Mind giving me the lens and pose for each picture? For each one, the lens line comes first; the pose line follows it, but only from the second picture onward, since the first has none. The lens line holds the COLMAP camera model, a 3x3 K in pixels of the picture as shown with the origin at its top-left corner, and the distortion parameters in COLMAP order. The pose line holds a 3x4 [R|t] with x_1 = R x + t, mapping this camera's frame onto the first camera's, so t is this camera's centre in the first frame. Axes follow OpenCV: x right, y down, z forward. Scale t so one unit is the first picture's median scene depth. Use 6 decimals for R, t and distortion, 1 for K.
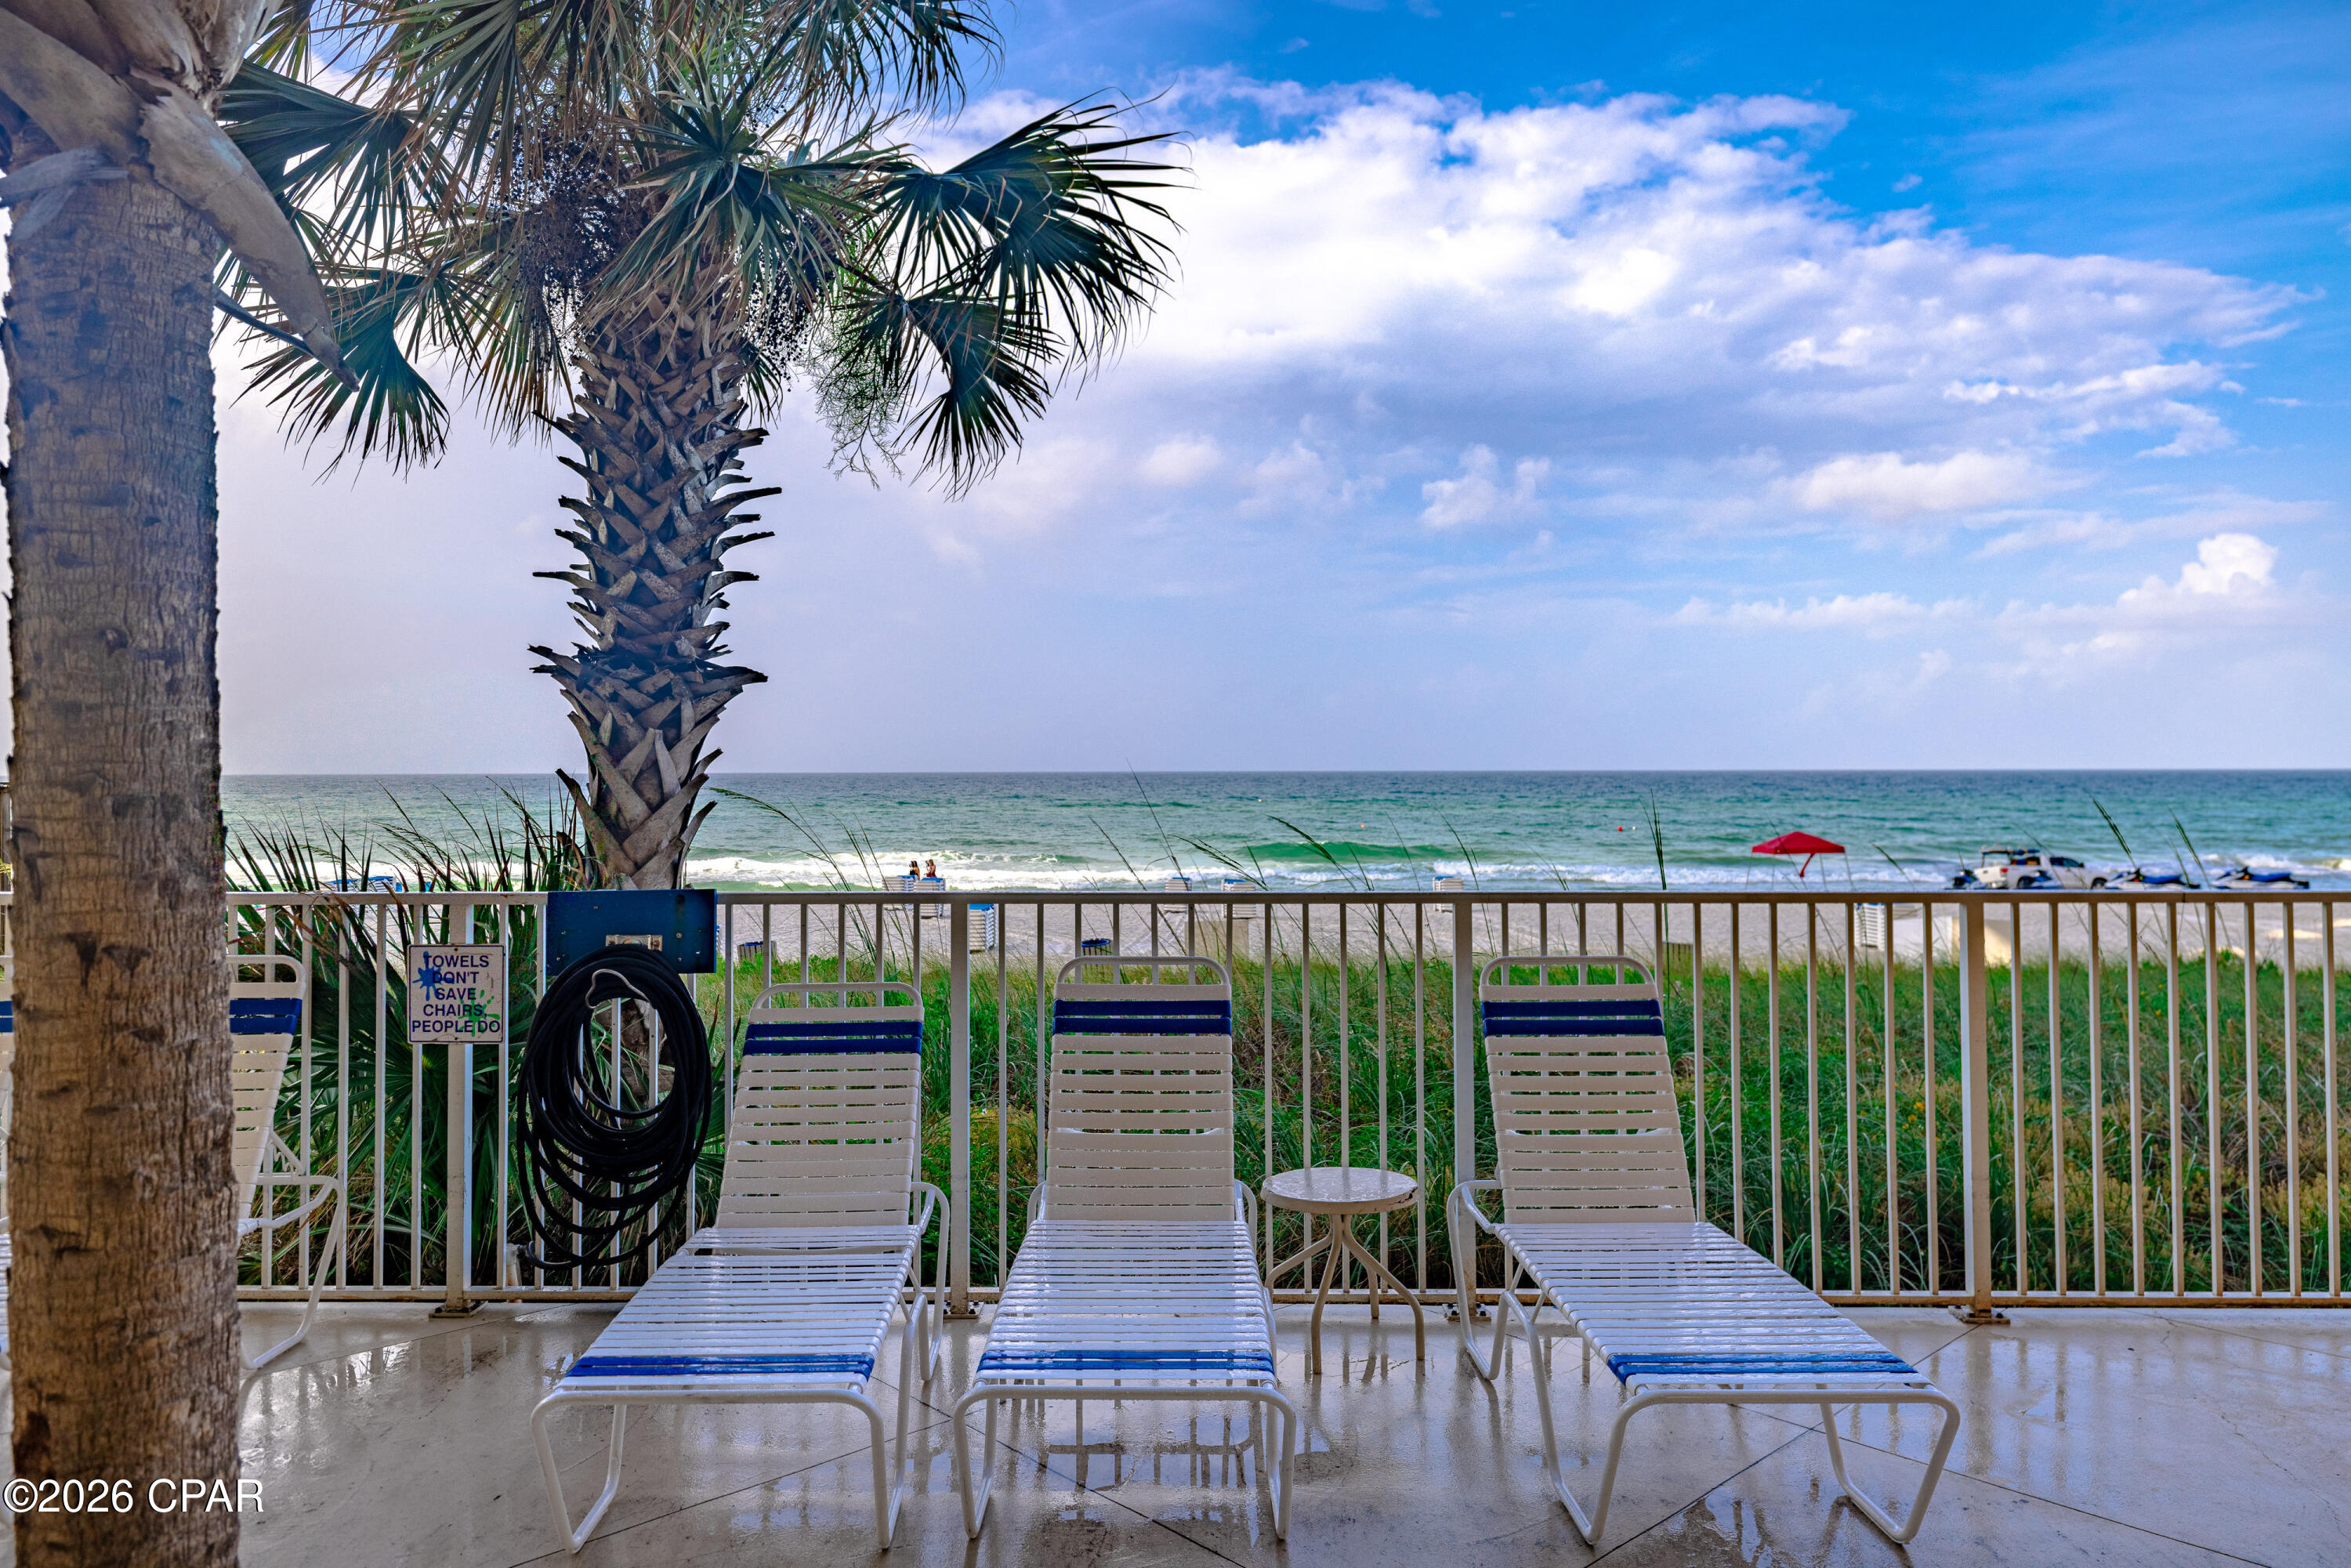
lens RADIAL K [[1626.6, 0, 1171.9], [0, 1626.6, 788.9], [0, 0, 1]] dist [-0.002903, -0.000848]
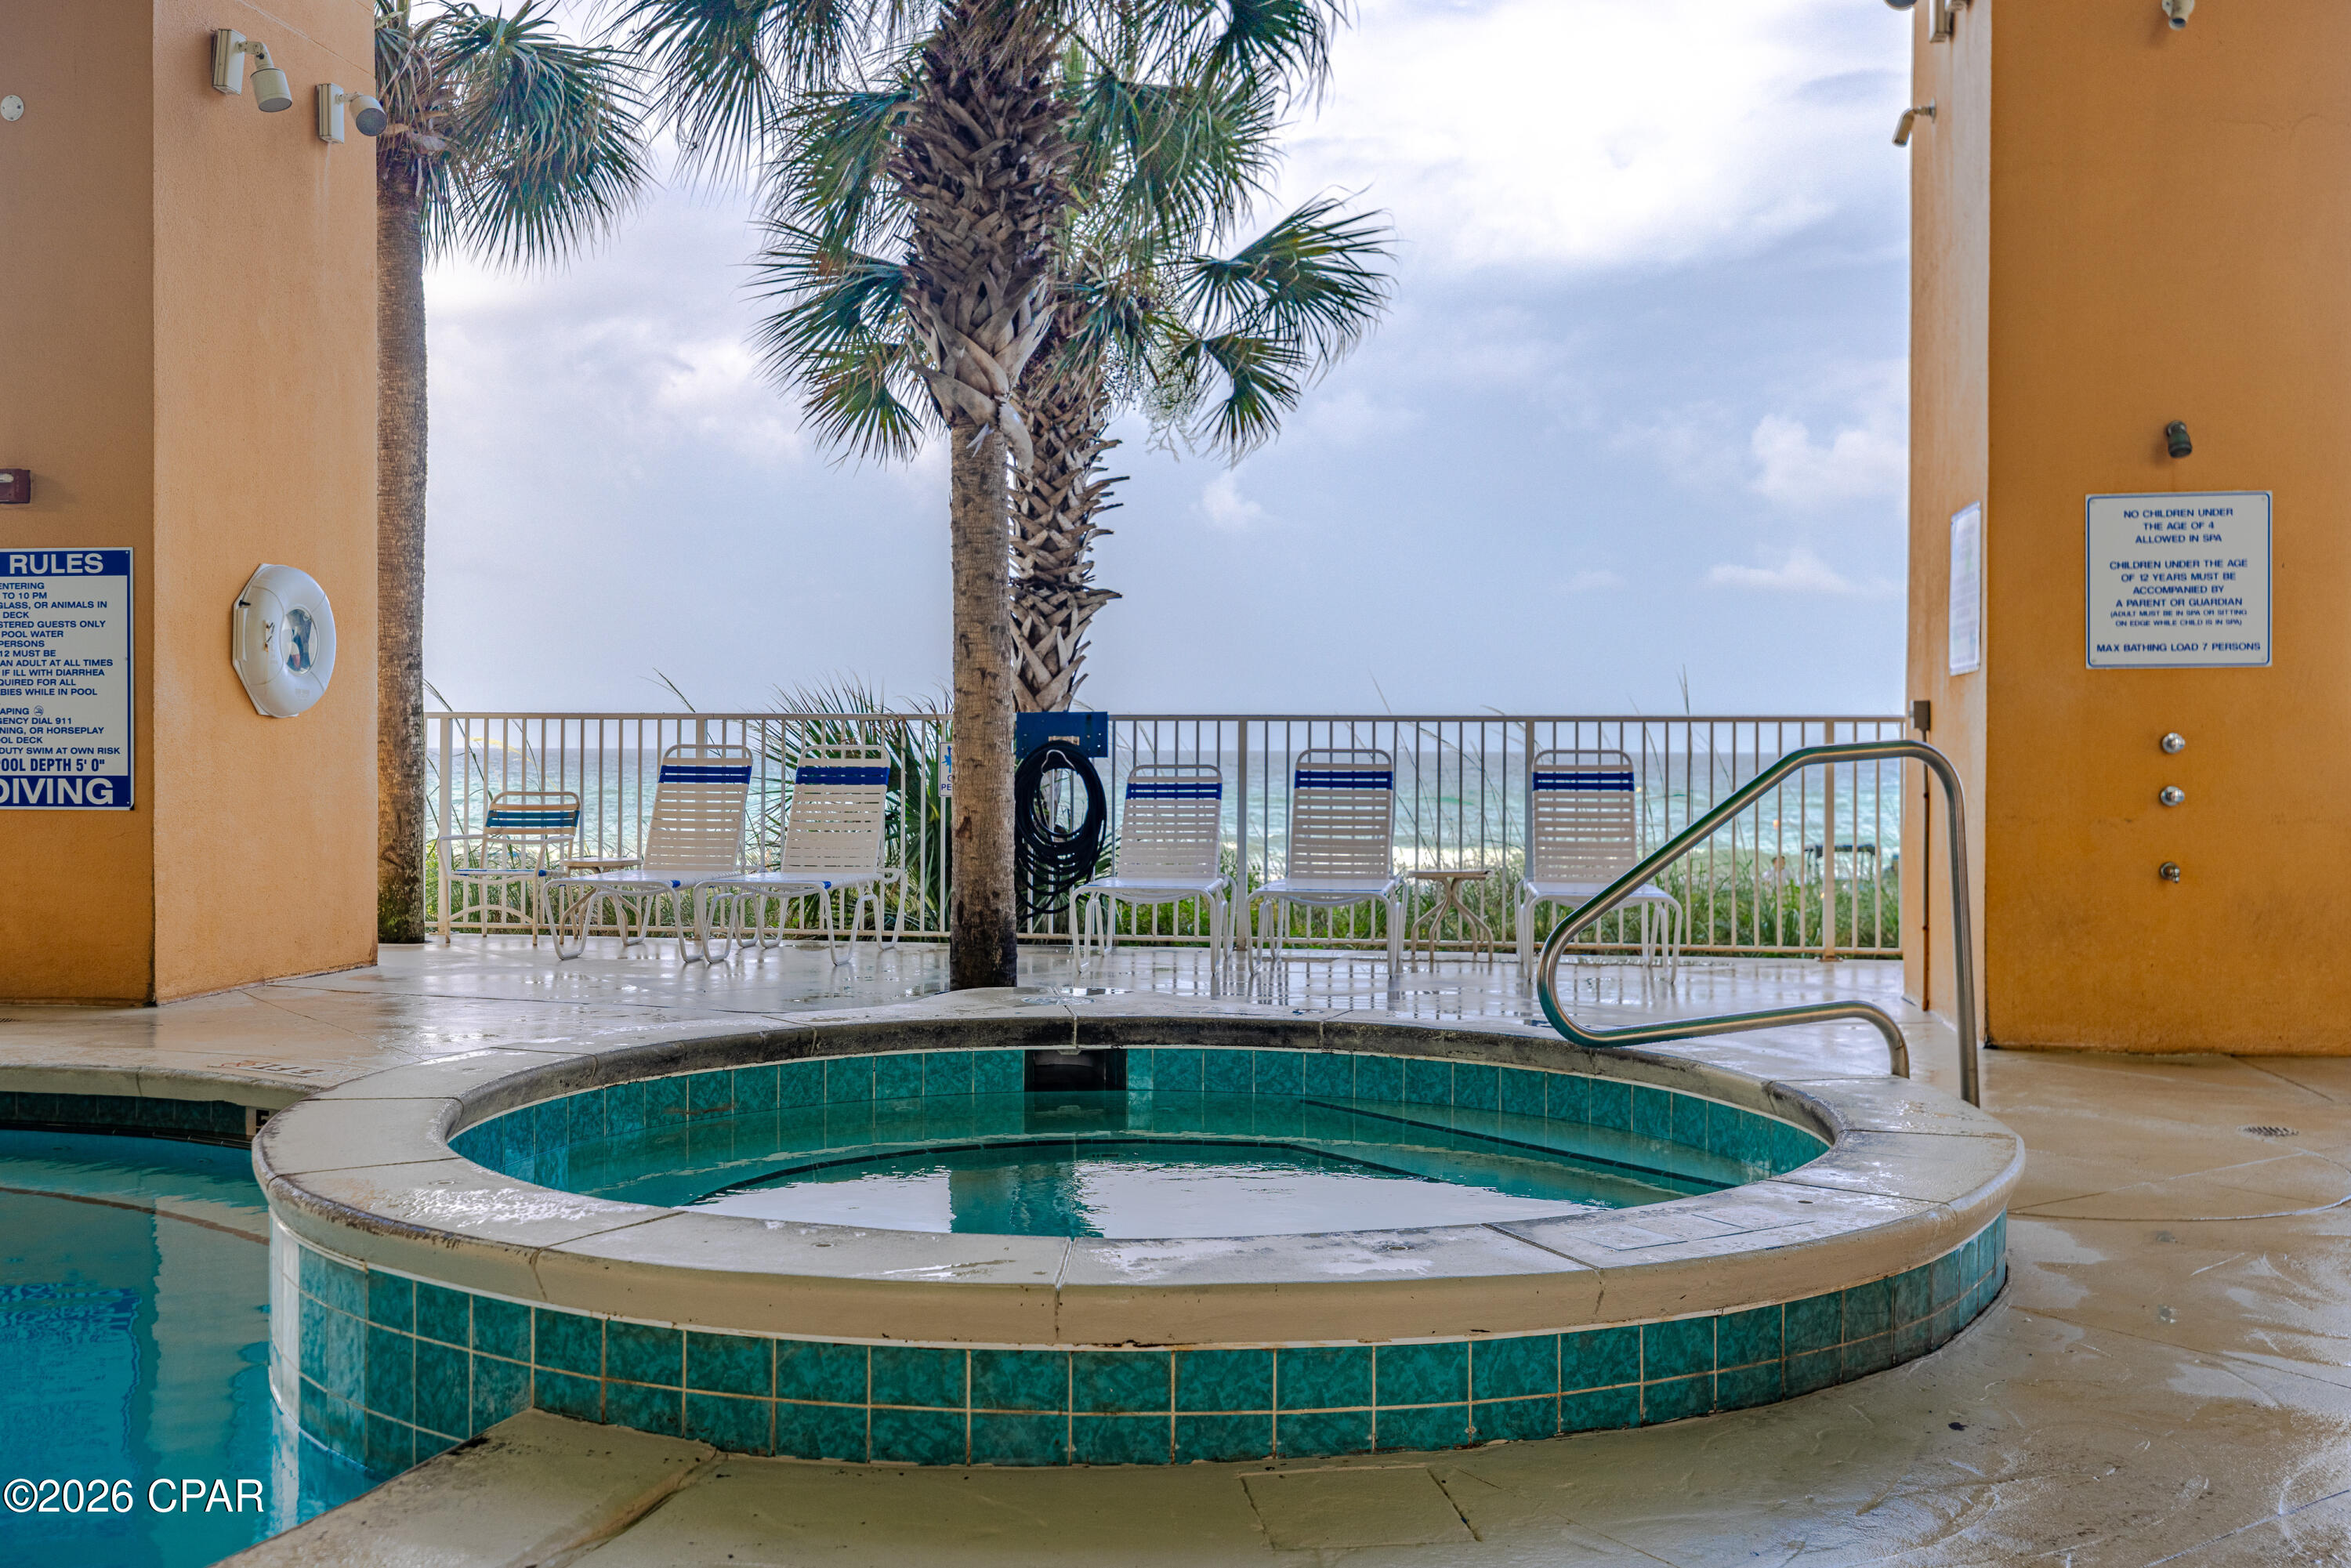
lens RADIAL K [[2335.4, 0, 1168.6], [0, 2335.4, 781.3], [0, 0, 1]] dist [-0.004902, 0.000000]
pose [[0.989423, 0.007449, -0.144867, 0.135997], [-0.007049, 0.999970, 0.003273, 0.110091], [0.144887, -0.002217, 0.989446, -1.309503]]
